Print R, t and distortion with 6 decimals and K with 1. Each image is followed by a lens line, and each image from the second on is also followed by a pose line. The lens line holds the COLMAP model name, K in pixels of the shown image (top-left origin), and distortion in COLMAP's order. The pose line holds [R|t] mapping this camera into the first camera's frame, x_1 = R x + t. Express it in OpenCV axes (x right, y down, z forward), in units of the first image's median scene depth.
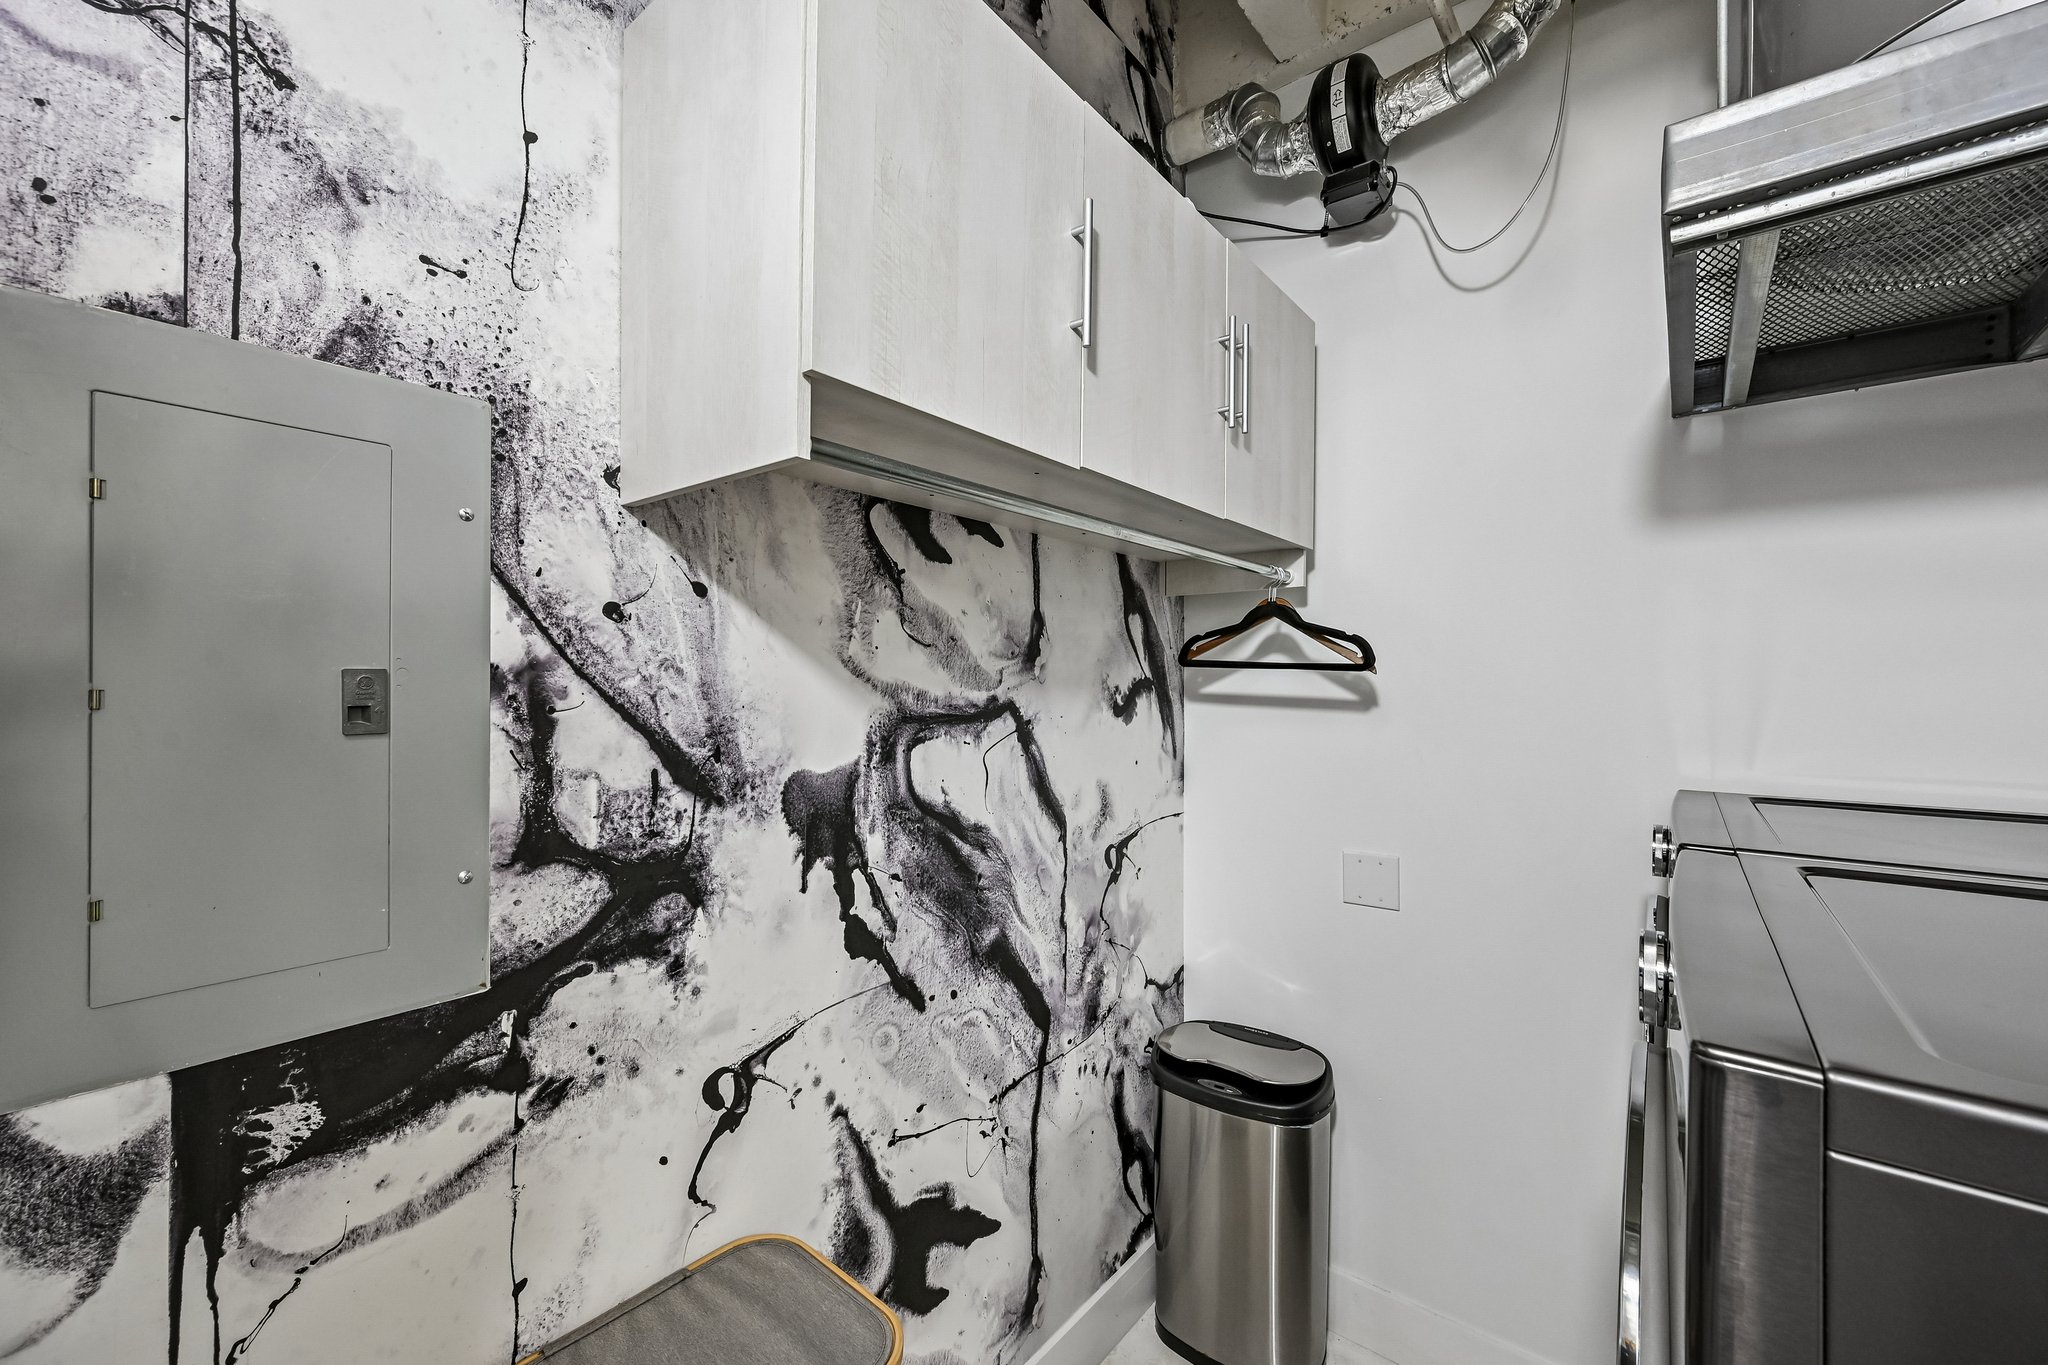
lens RADIAL K [[816.1, 0, 1031.1], [0, 816.1, 682.8], [0, 0, 1]] dist [-0.003129, 0.001010]
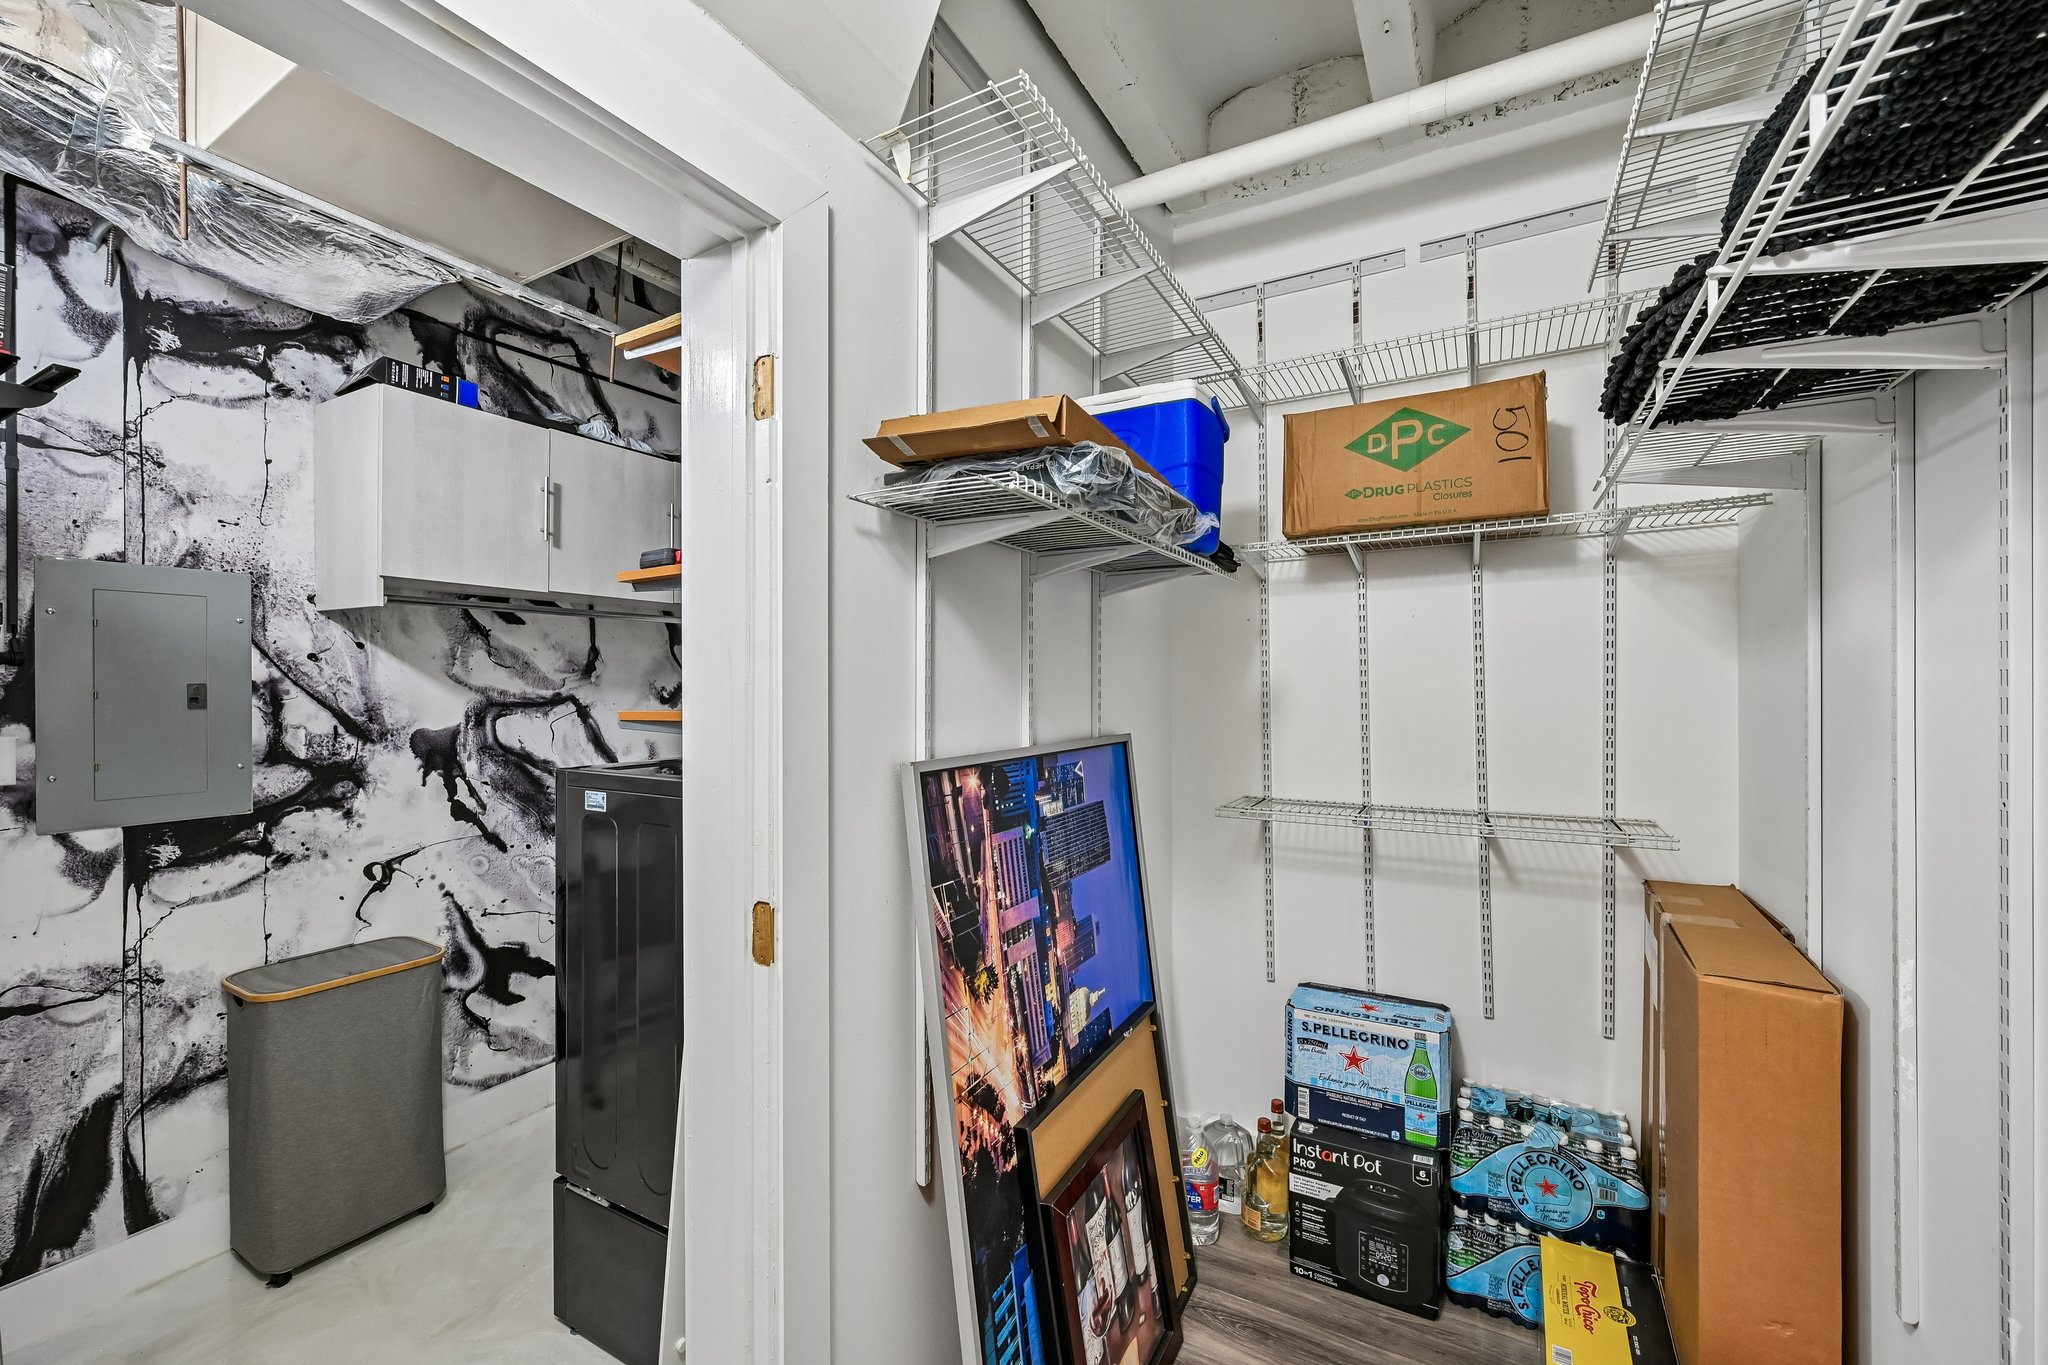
lens RADIAL K [[816.1, 0, 1024.0], [0, 816.1, 687.3], [0, 0, 1]] dist [-0.003129, 0.001010]
pose [[0.987531, -0.000645, 0.157426, 1.116448], [-0.001244, 0.999928, 0.011899, -0.031442], [-0.157423, -0.011946, 0.987459, -1.601109]]
